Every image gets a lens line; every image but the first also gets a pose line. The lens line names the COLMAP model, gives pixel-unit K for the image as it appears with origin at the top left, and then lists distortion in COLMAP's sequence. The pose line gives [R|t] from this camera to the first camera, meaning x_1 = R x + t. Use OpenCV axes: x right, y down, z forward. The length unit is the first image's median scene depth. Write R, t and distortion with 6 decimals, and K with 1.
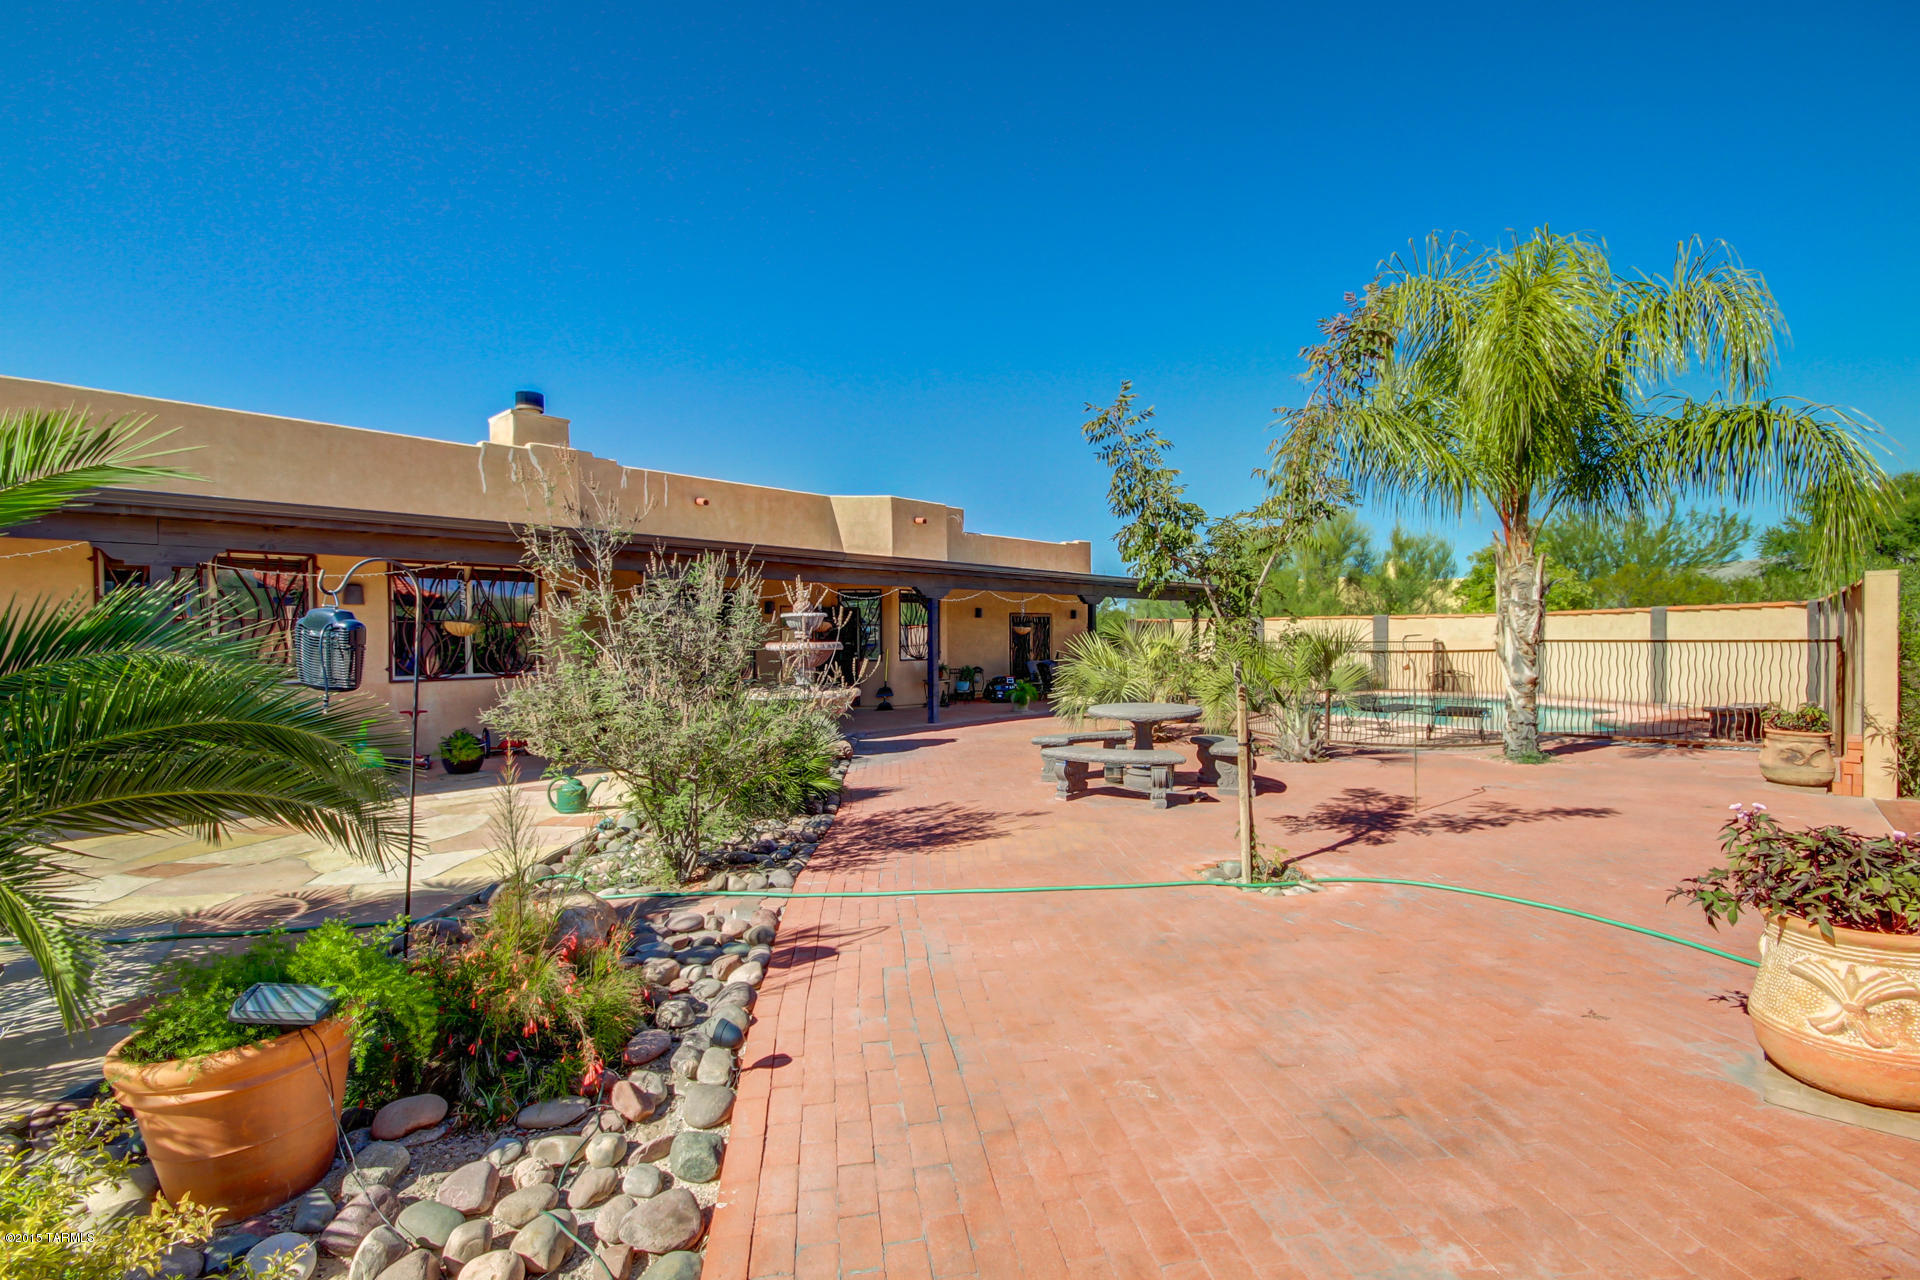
lens RADIAL K [[873.8, 0, 959.7], [0, 873.8, 644.9], [0, 0, 1]] dist [0.016011, 0.000027]
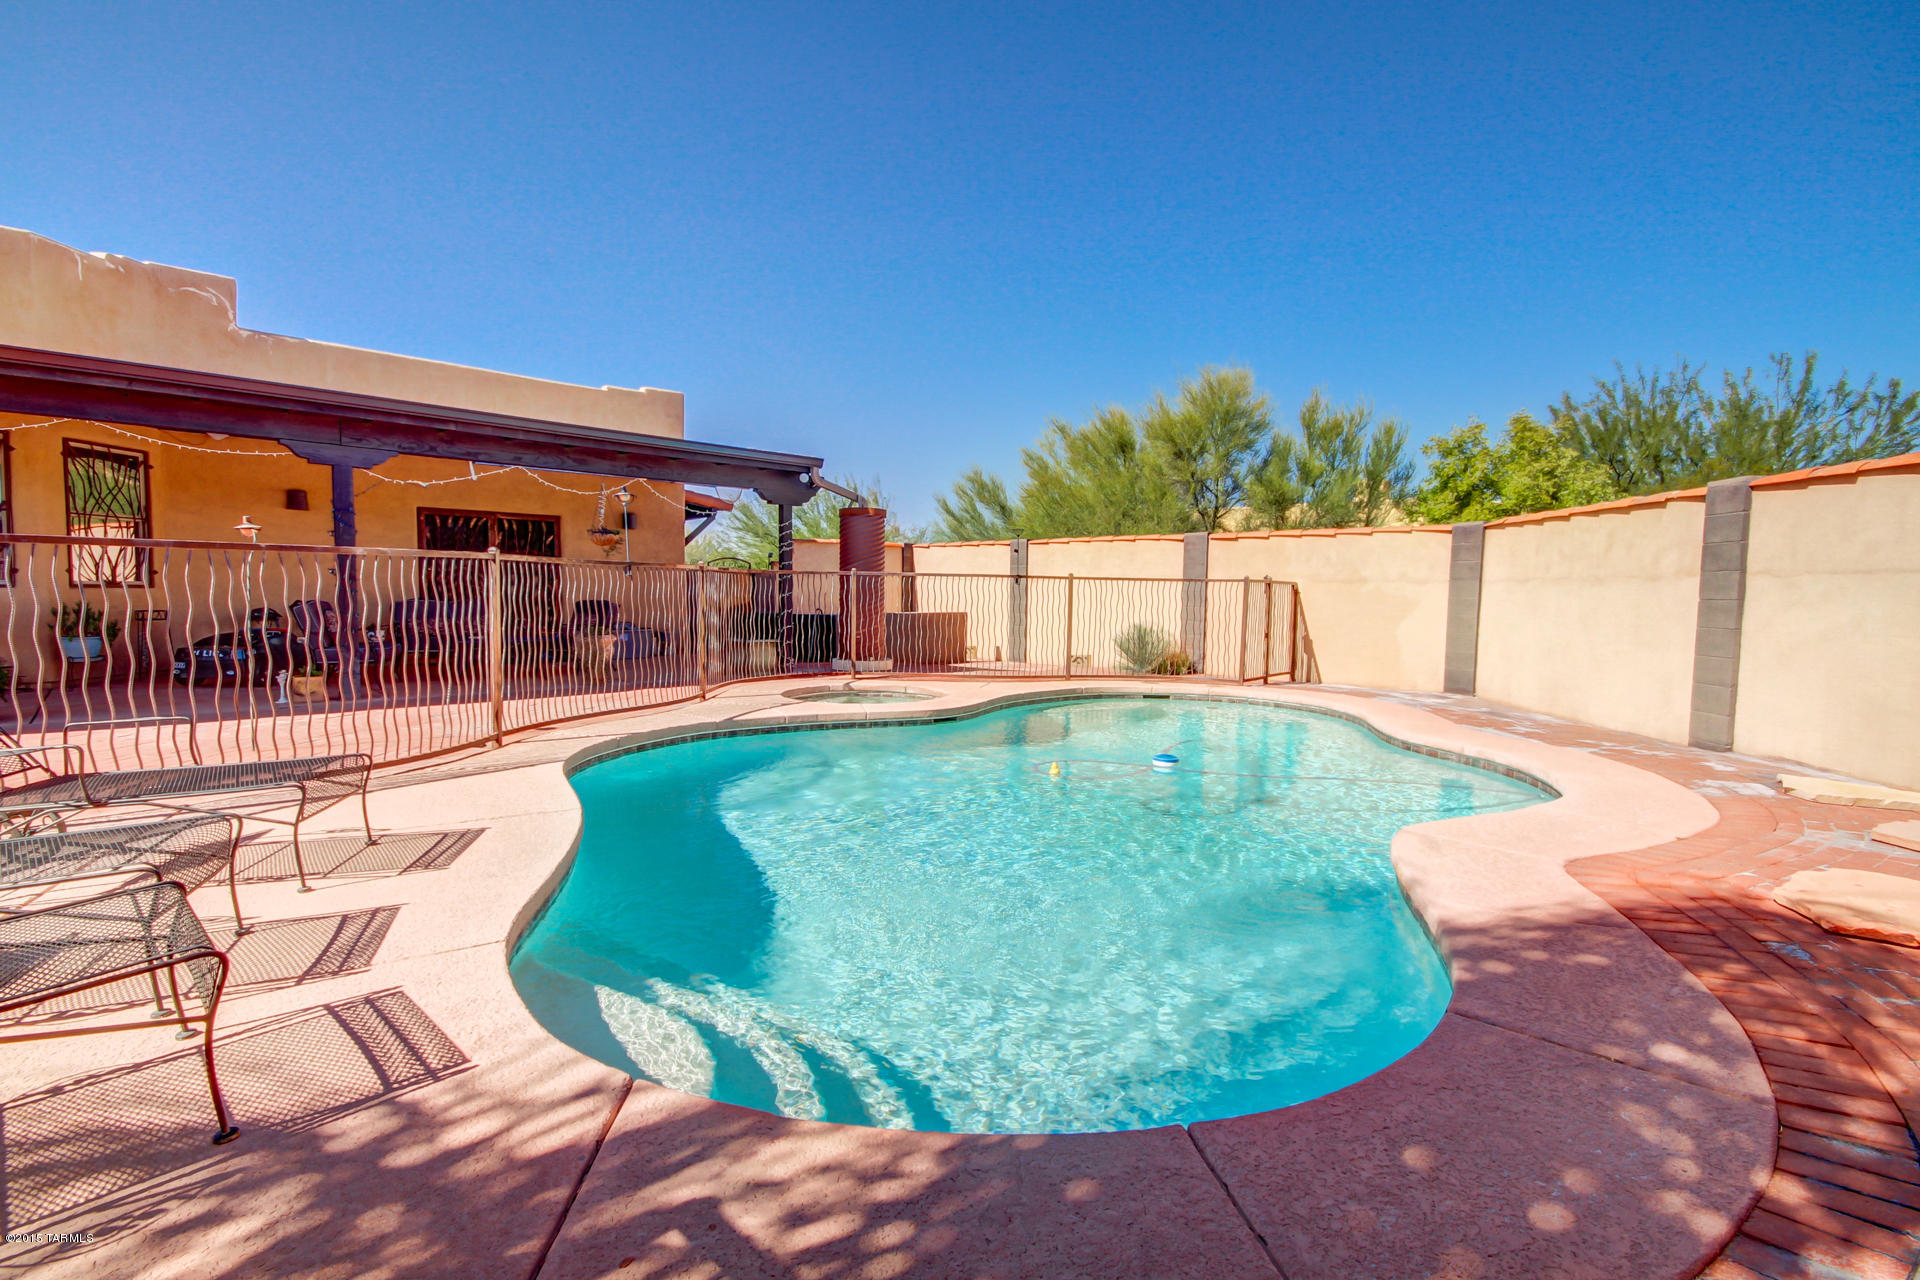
lens RADIAL K [[873.8, 0, 959.7], [0, 873.8, 644.9], [0, 0, 1]] dist [0.016011, 0.000027]
pose [[0.995861, 0.045626, -0.078602, 0.306770], [-0.038144, 0.994824, 0.094184, -0.010215], [0.082492, -0.090796, 0.992447, 0.356728]]
